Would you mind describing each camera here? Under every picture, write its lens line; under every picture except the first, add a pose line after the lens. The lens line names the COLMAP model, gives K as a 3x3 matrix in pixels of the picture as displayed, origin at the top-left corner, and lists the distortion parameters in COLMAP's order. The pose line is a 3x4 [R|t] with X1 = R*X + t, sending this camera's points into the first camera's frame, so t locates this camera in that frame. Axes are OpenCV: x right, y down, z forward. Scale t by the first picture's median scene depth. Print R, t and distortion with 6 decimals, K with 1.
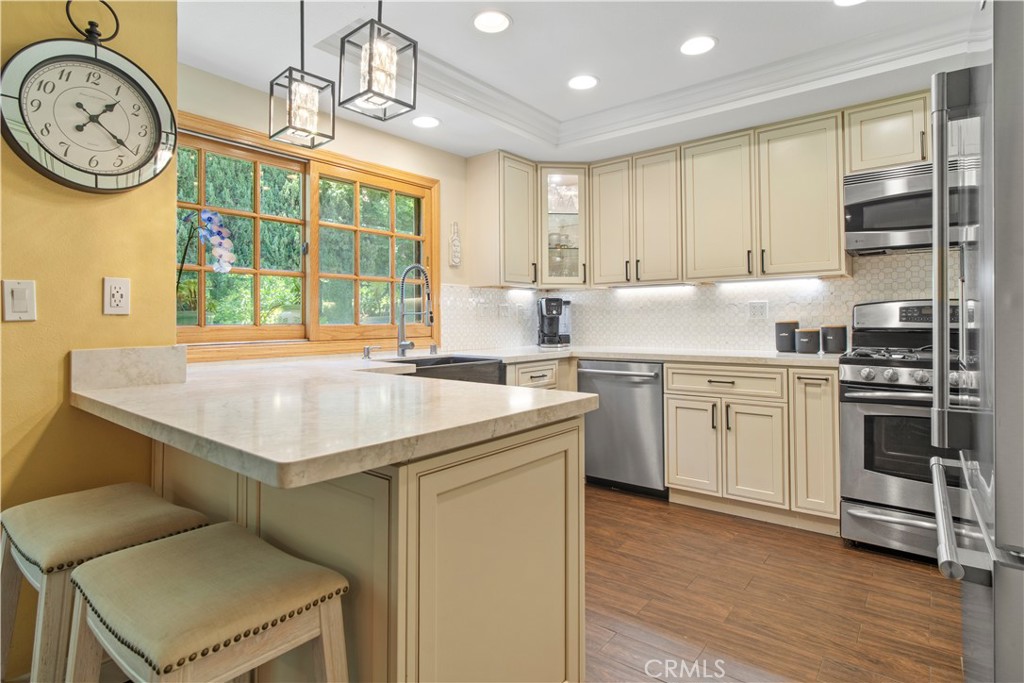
lens RADIAL K [[530.7, 0, 508.3], [0, 530.7, 311.4], [0, 0, 1]] dist [-0.003138, -0.000977]
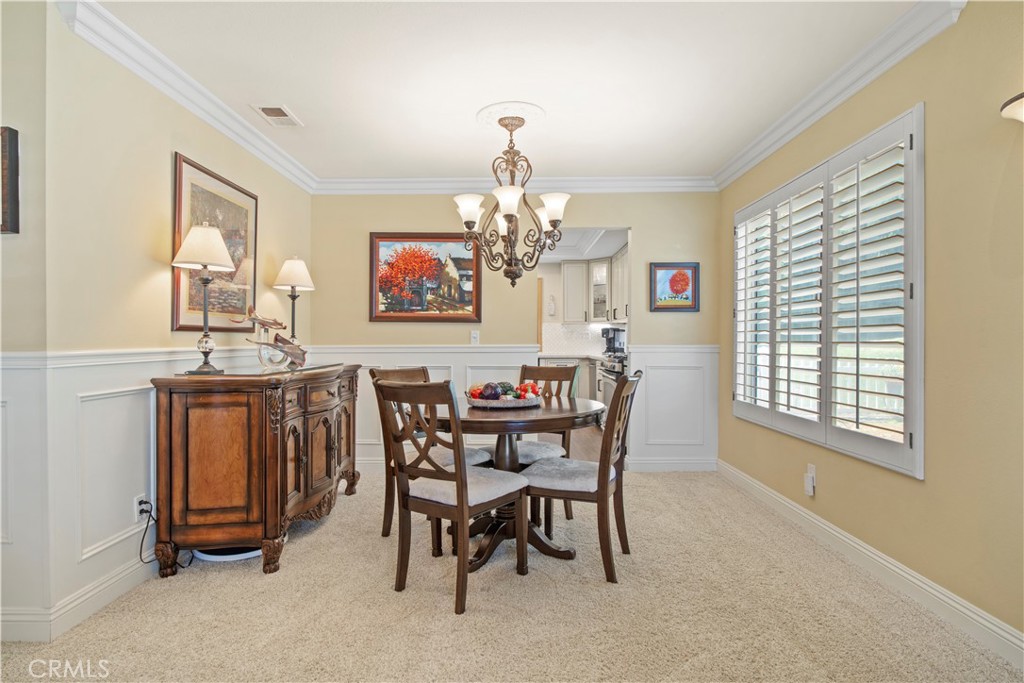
lens RADIAL K [[530.7, 0, 507.7], [0, 530.7, 341.4], [0, 0, 1]] dist [-0.003138, -0.000977]
pose [[0.614665, 0.003308, -0.788781, 1.718927], [0.012193, 0.999832, 0.013695, -0.010455], [0.788694, -0.018036, 0.614522, -0.554119]]
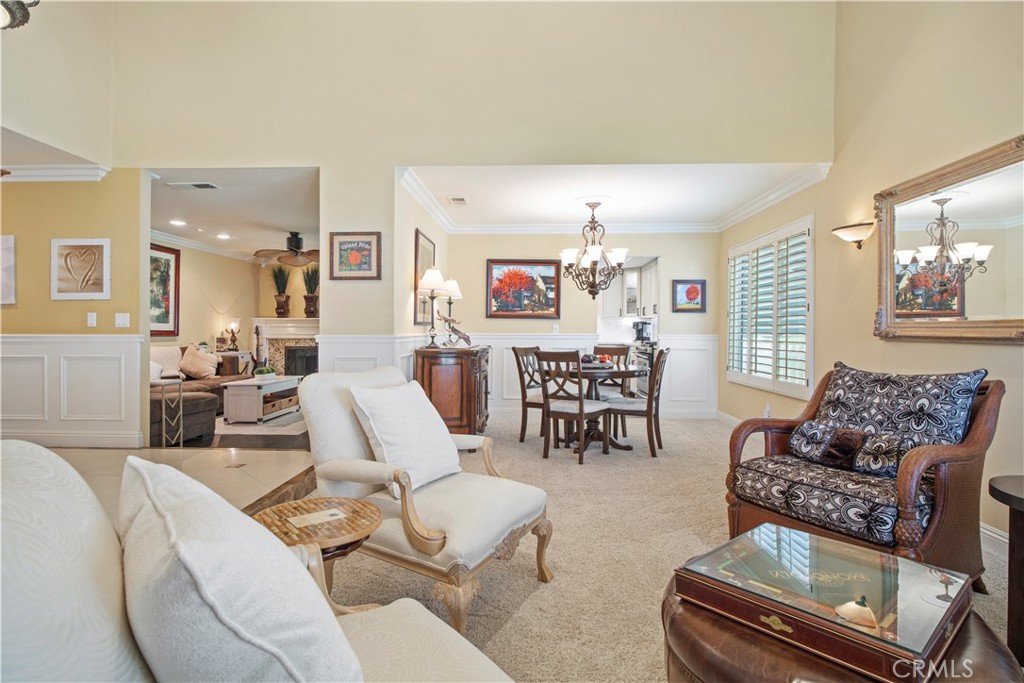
lens RADIAL K [[530.7, 0, 510.5], [0, 530.7, 327.4], [0, 0, 1]] dist [-0.003138, -0.000977]
pose [[0.595124, 0.001067, -0.803633, 2.142431], [0.006212, 0.999963, 0.005928, -0.021773], [0.803610, -0.008520, 0.595096, -1.149799]]
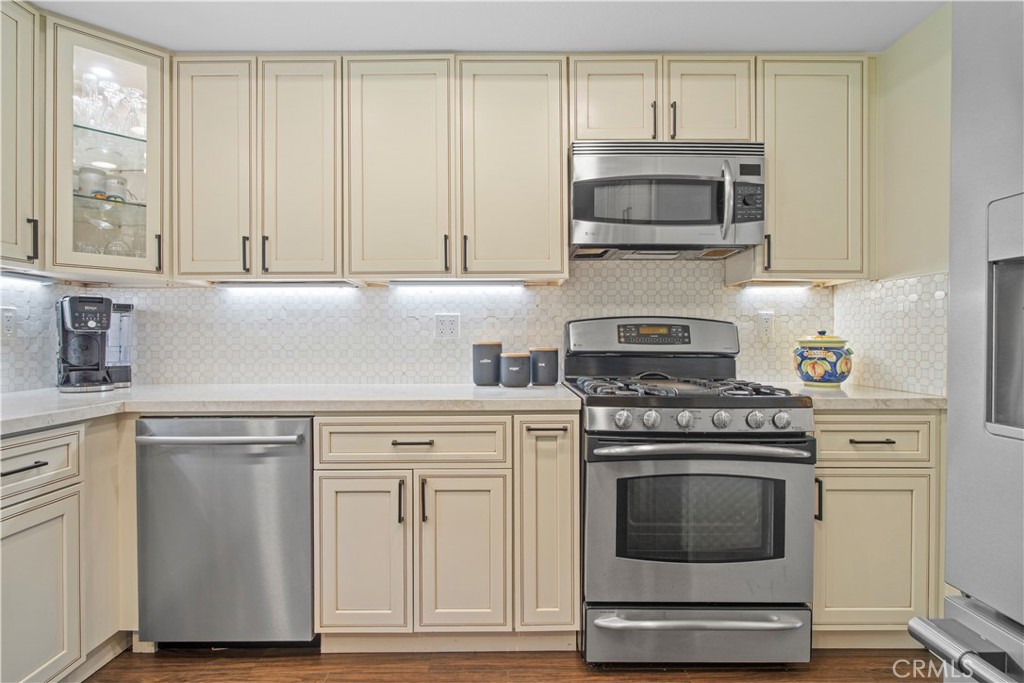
lens RADIAL K [[530.7, 0, 507.1], [0, 530.7, 338.7], [0, 0, 1]] dist [-0.003138, -0.000977]
pose [[0.777710, 0.004804, 0.628605, 0.097075], [-0.013752, 0.999862, 0.009372, 0.006618], [-0.628473, -0.015933, 0.777669, 0.431622]]
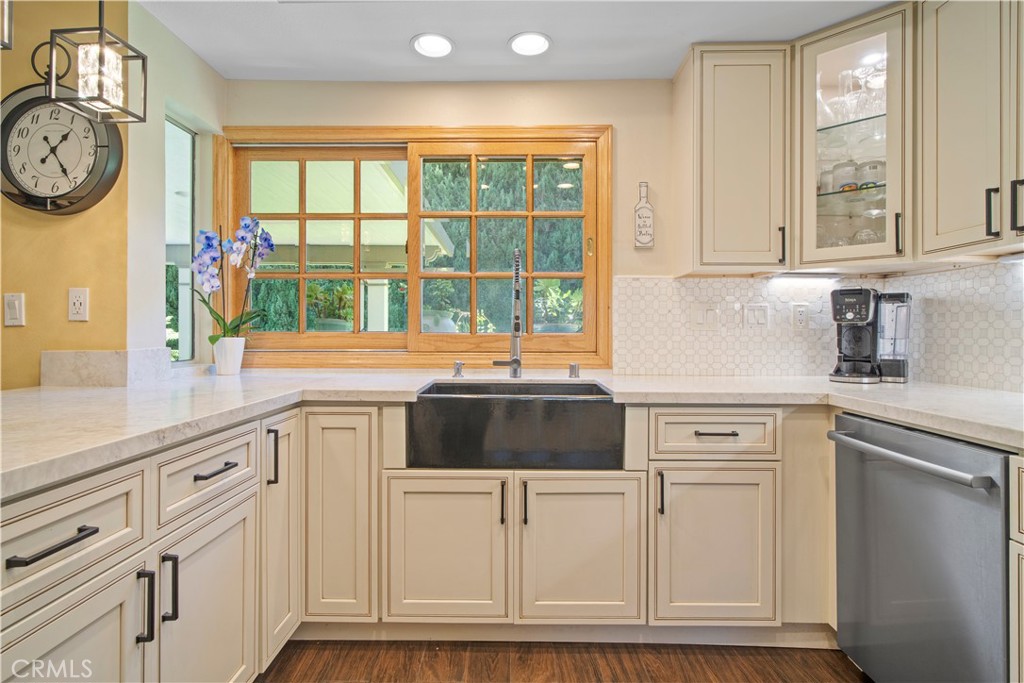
lens RADIAL K [[530.7, 0, 512.7], [0, 530.7, 328.7], [0, 0, 1]] dist [-0.003138, -0.000977]
pose [[0.623615, 0.006015, -0.781709, 0.360860], [0.005894, 0.999906, 0.012395, 0.007308], [0.781710, -0.012337, 0.623520, 0.519089]]
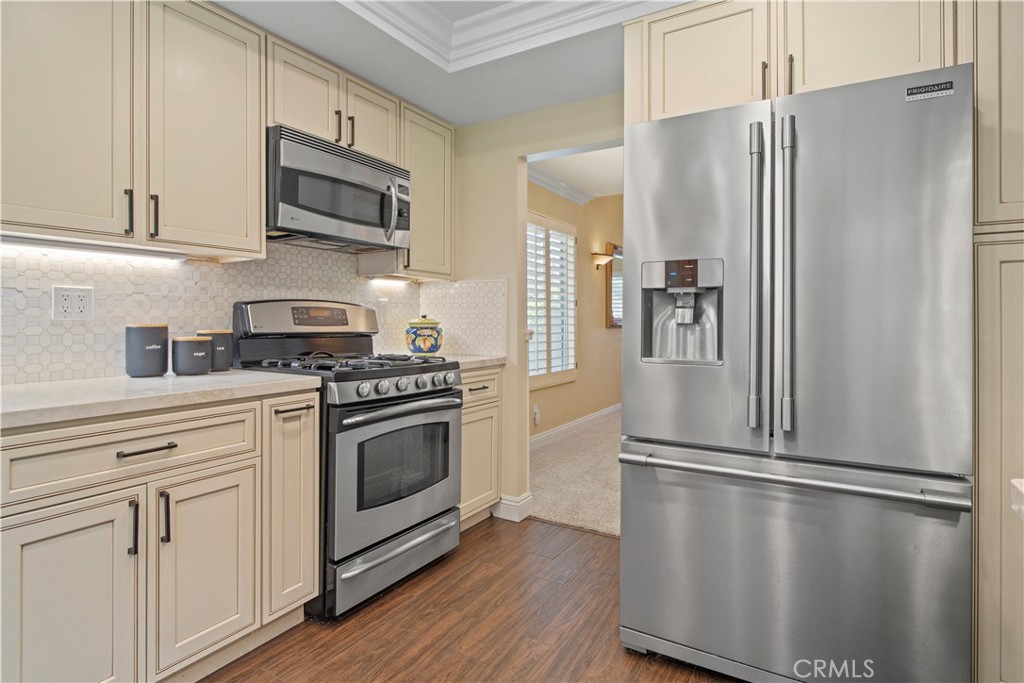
lens RADIAL K [[530.7, 0, 512.7], [0, 530.7, 317.4], [0, 0, 1]] dist [-0.003138, -0.000977]
pose [[-0.124365, 0.012649, 0.992156, -0.111443], [-0.017242, 0.999740, -0.014906, 0.012604], [-0.992087, -0.018960, -0.124115, 0.678903]]
